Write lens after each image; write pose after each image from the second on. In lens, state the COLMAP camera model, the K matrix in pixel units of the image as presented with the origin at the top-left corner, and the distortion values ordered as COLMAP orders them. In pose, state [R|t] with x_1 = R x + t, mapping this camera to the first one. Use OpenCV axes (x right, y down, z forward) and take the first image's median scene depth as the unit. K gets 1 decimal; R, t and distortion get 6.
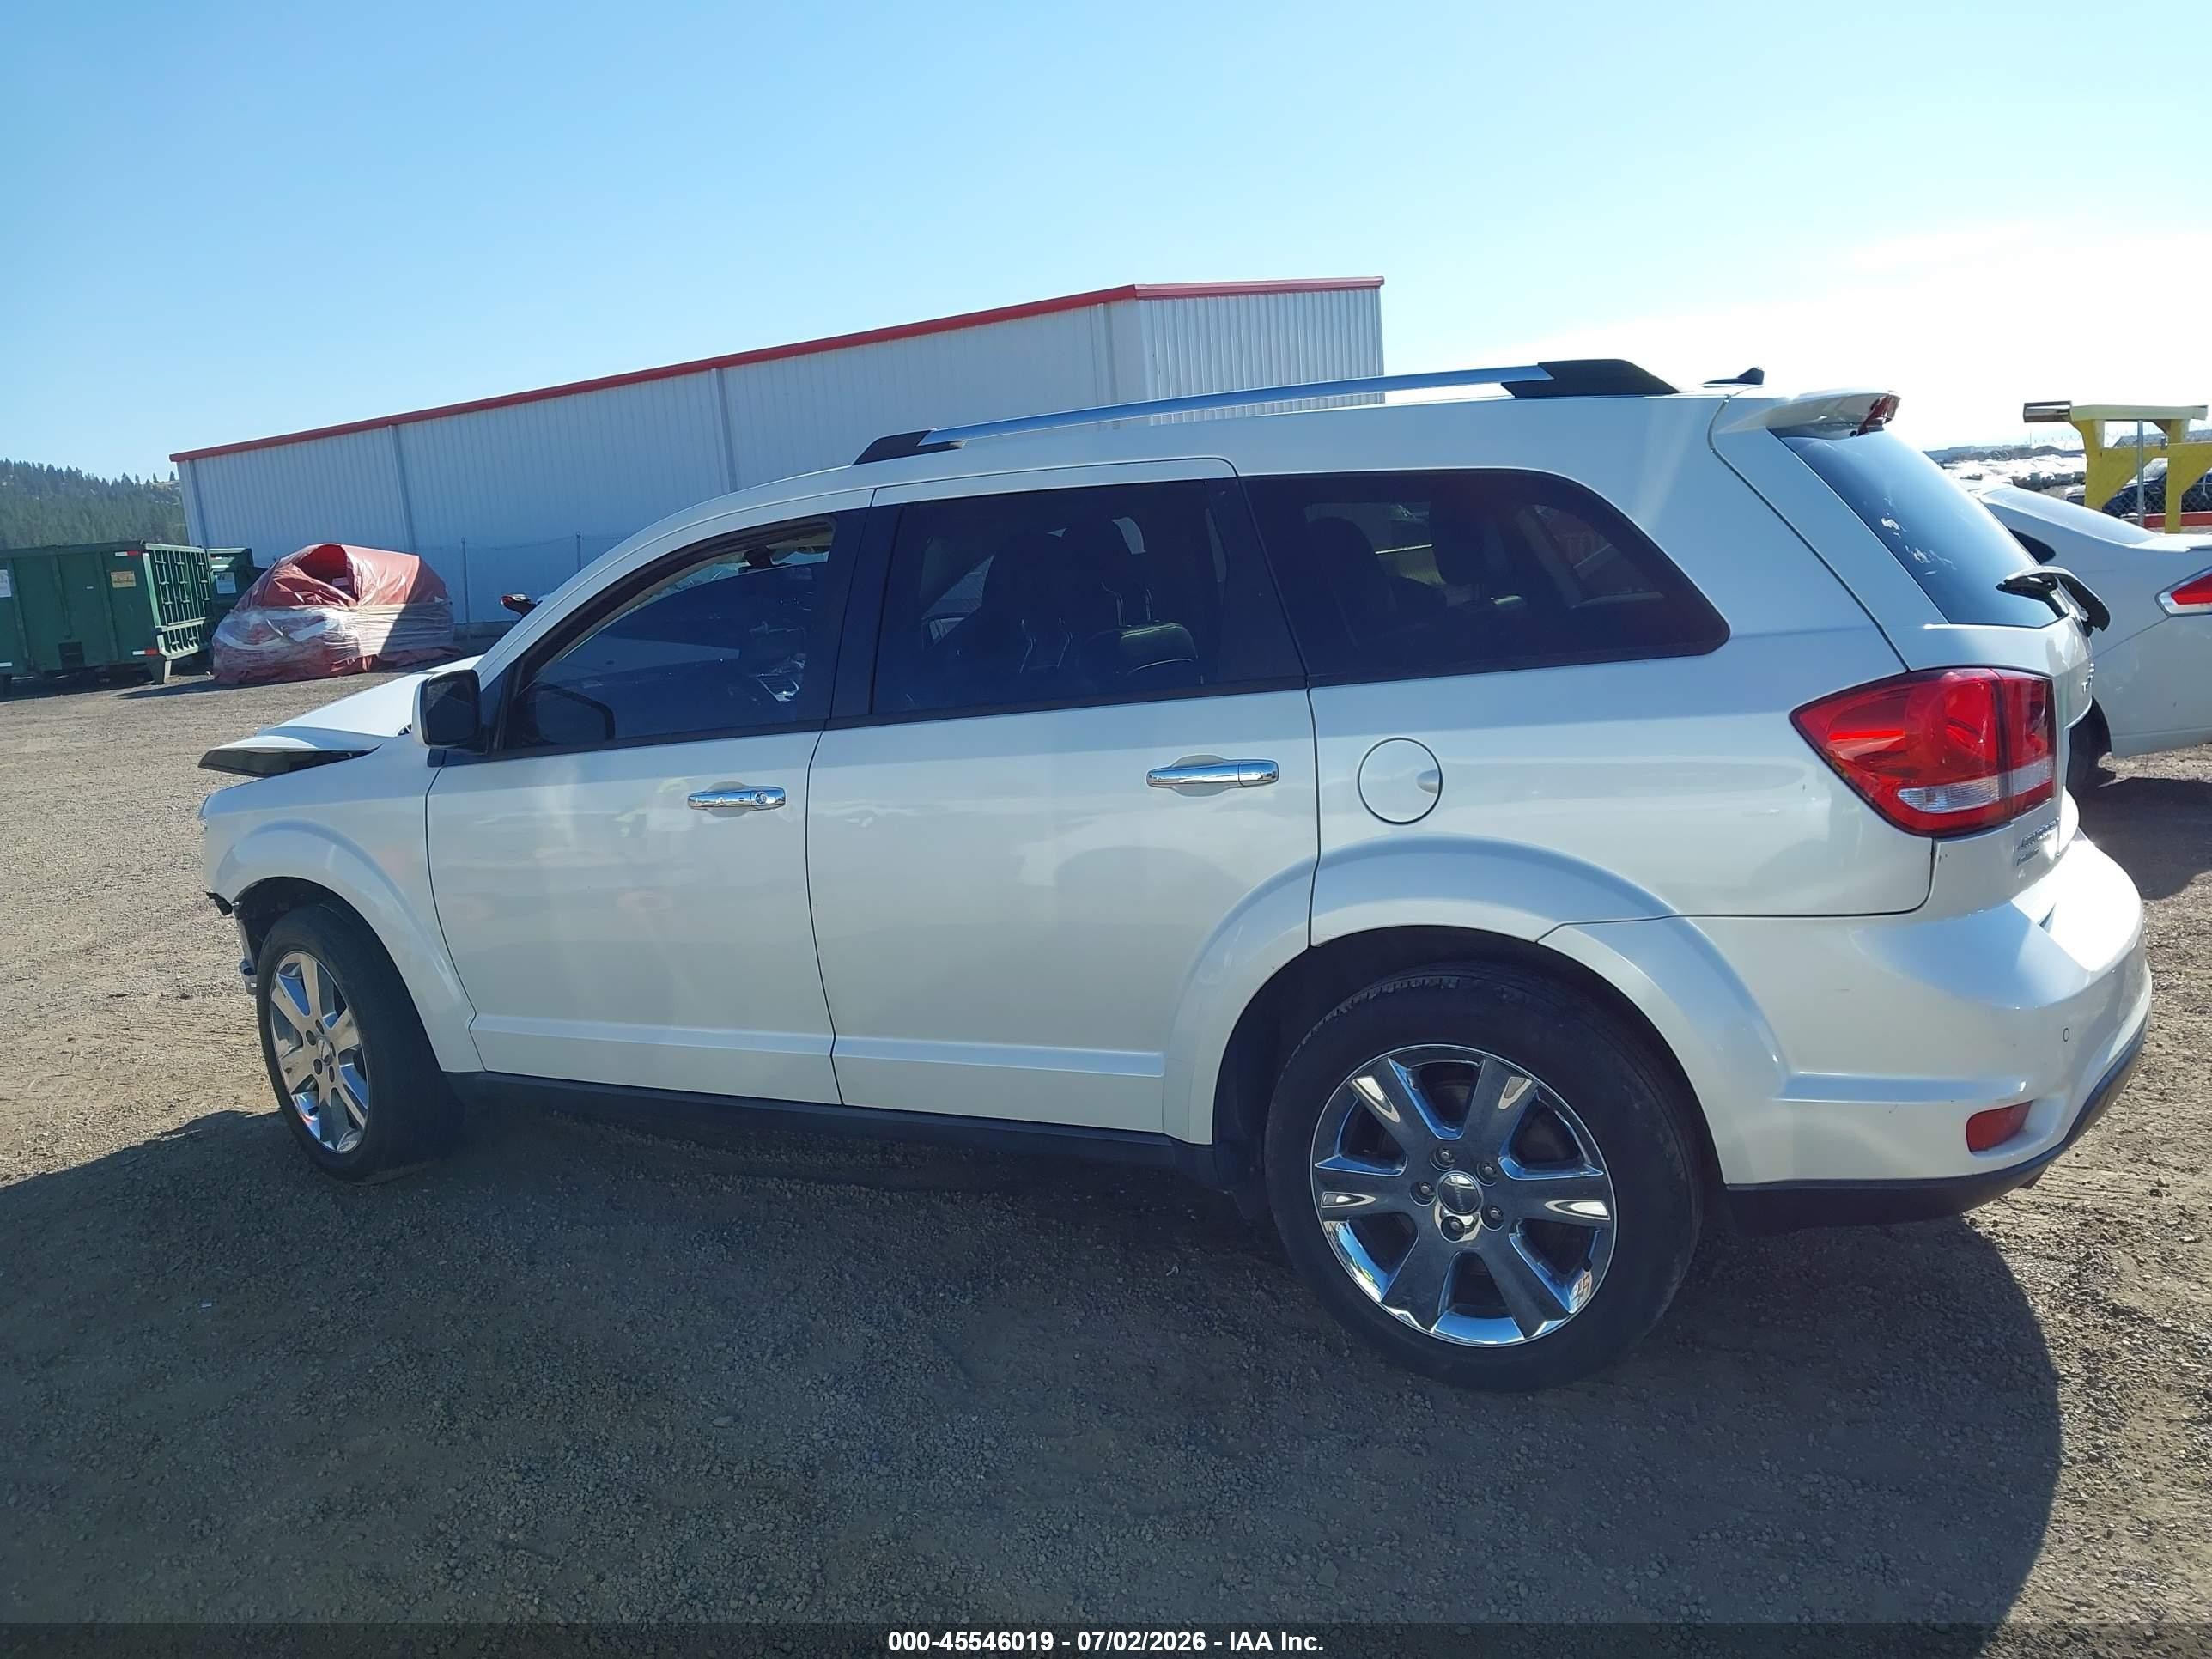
lens RADIAL K [[1742.9, 0, 1078.0], [0, 1742.9, 758.4], [0, 0, 1]] dist [0.026498, -0.030686]
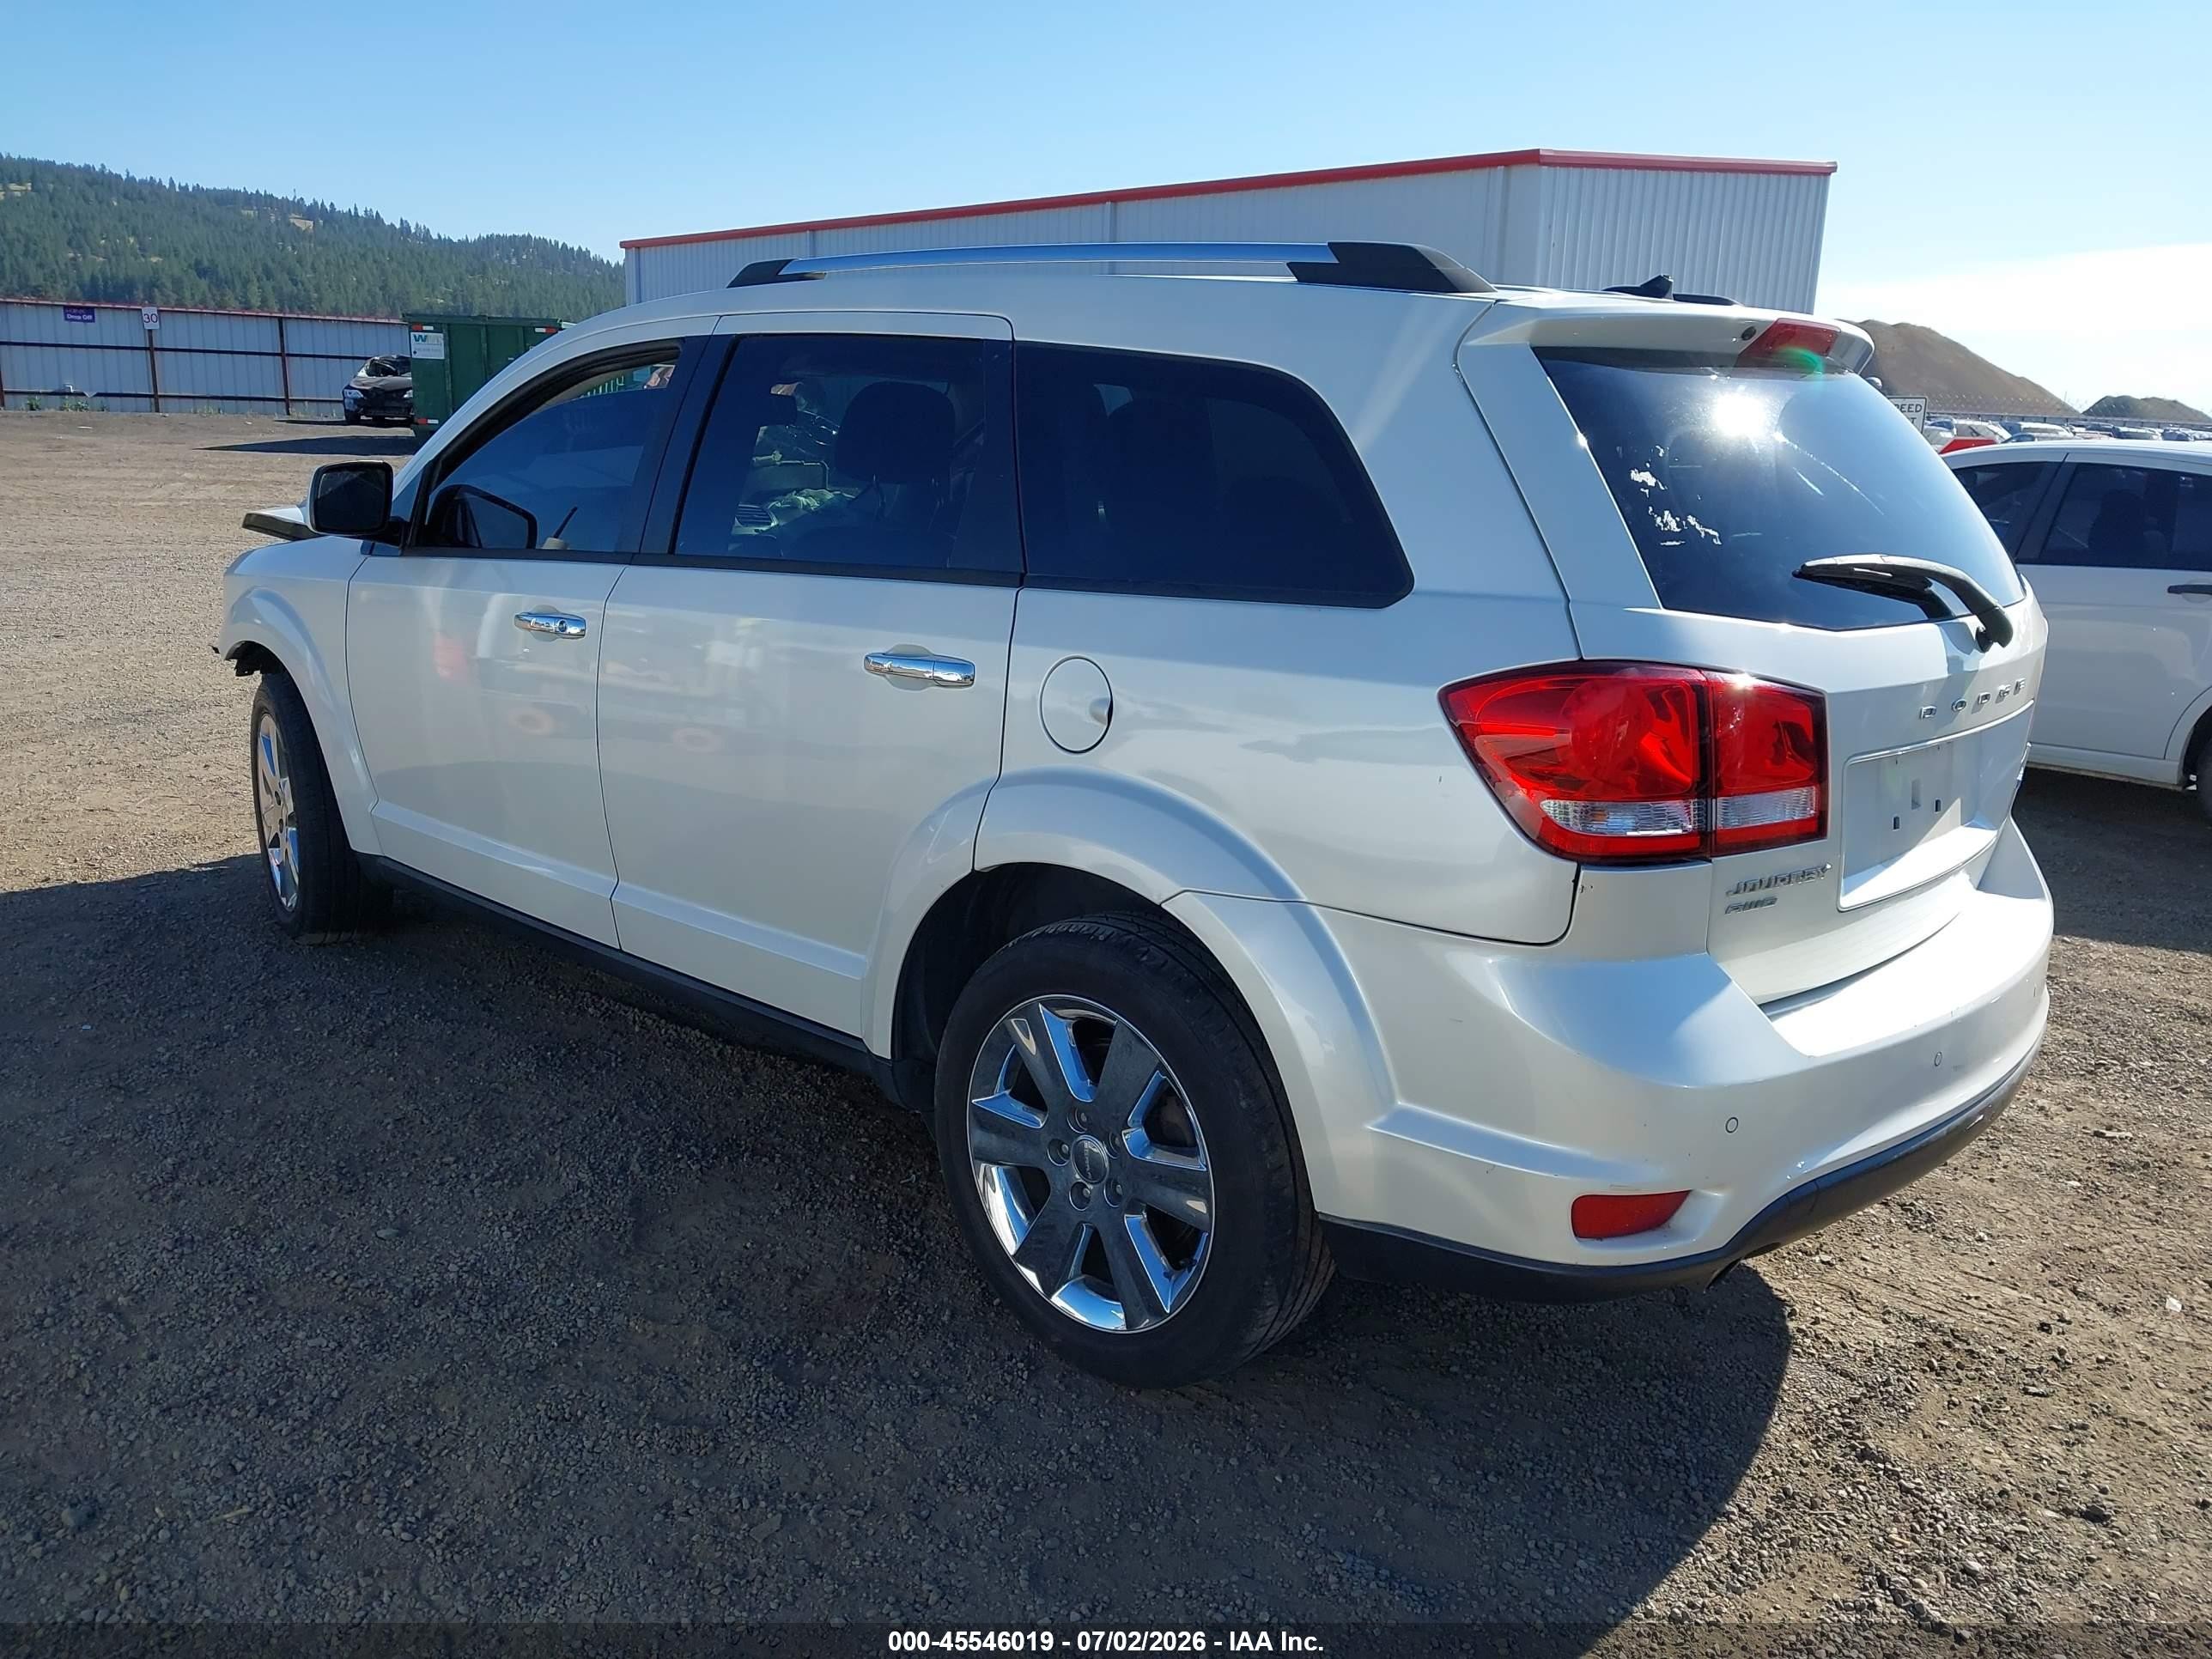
lens RADIAL K [[1742.9, 0, 1100.0], [0, 1742.9, 771.8], [0, 0, 1]] dist [0.026498, -0.030686]
pose [[0.966697, 0.155059, -0.203600, 0.359506], [-0.136889, 0.985468, 0.100567, -0.041183], [0.216235, -0.069347, 0.973875, 0.125757]]
